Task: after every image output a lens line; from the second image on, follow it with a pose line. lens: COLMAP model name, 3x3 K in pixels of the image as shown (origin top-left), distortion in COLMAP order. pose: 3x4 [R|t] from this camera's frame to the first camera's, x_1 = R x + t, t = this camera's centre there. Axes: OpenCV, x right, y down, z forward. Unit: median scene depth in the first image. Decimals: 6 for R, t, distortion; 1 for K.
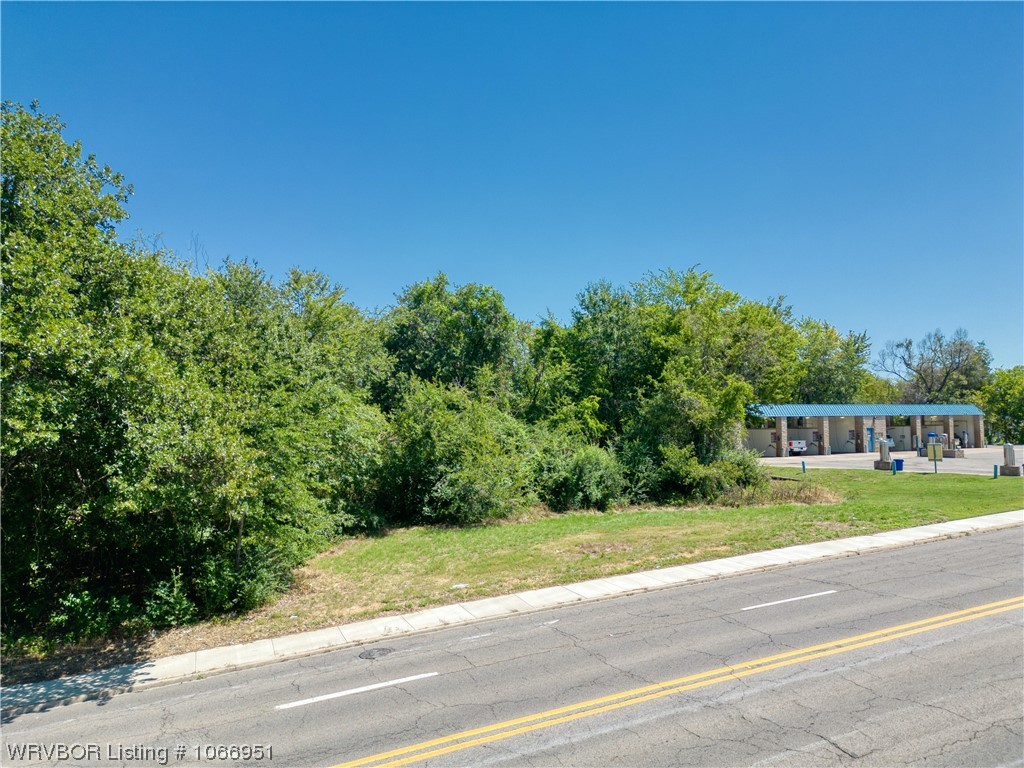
lens RADIAL K [[715.5, 0, 512.0], [0, 715.5, 384.0], [0, 0, 1]] dist [0.048086, -0.044550]
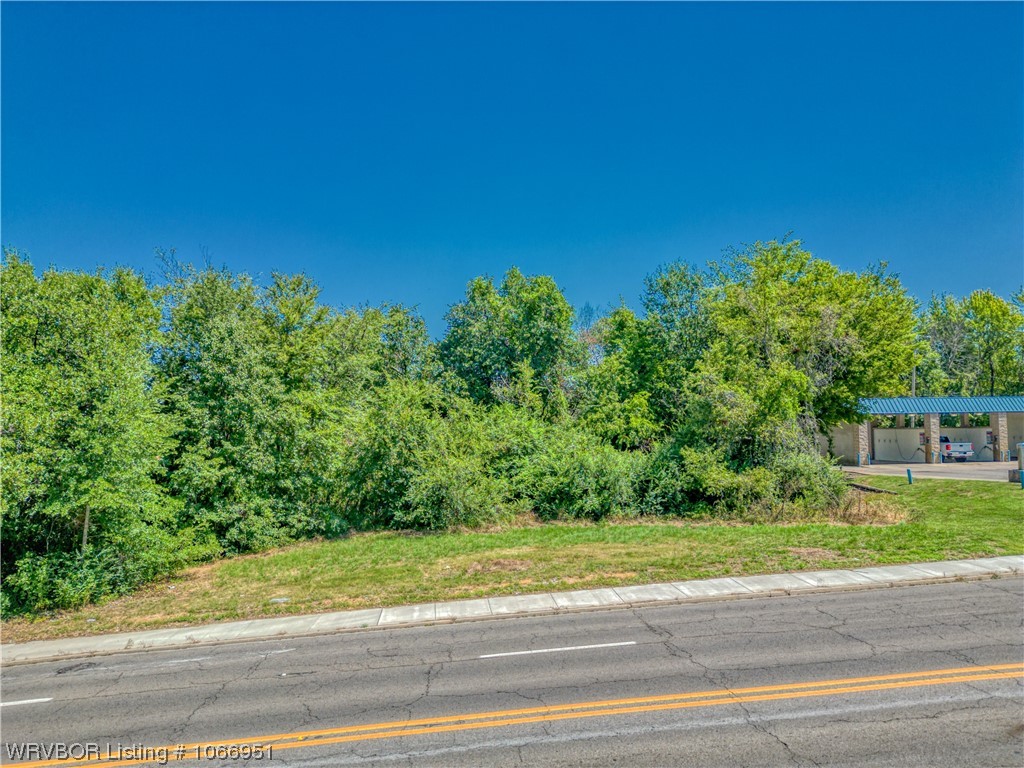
lens RADIAL K [[715.5, 0, 512.0], [0, 715.5, 384.0], [0, 0, 1]] dist [0.048086, -0.044550]
pose [[0.948314, -0.020976, -0.316639, 0.290324], [0.021502, 0.999767, -0.001830, 0.005217], [0.316604, -0.005073, 0.948544, 0.119392]]
